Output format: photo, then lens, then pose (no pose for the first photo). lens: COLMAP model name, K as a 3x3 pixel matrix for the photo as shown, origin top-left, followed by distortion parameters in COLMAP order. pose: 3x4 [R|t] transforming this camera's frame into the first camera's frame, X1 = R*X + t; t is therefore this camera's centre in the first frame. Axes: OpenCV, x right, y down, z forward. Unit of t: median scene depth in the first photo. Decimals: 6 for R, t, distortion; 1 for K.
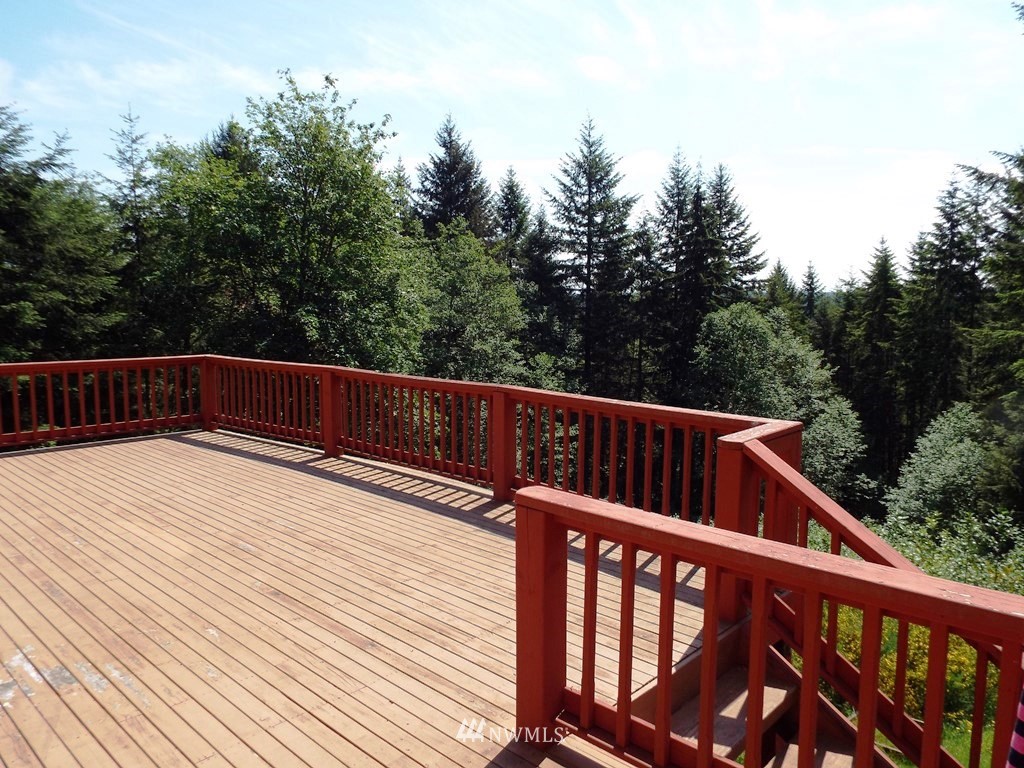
lens RADIAL K [[741.0, 0, 530.7], [0, 741.0, 384.0], [0, 0, 1]] dist [-0.022467, 0.027460]
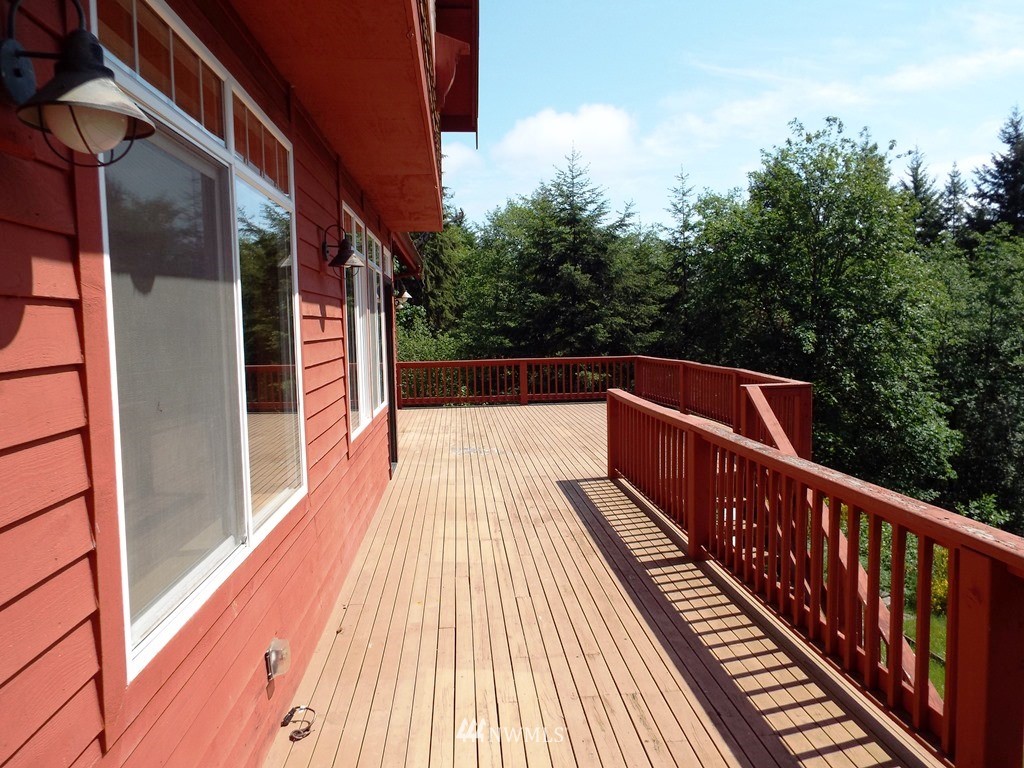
lens RADIAL K [[741.0, 0, 533.6], [0, 741.0, 385.5], [0, 0, 1]] dist [-0.022467, 0.027460]
pose [[0.739412, 0.033448, -0.672422, 0.128375], [-0.046498, 0.998917, -0.001441, 0.008603], [0.671646, 0.032332, 0.740167, -0.094515]]
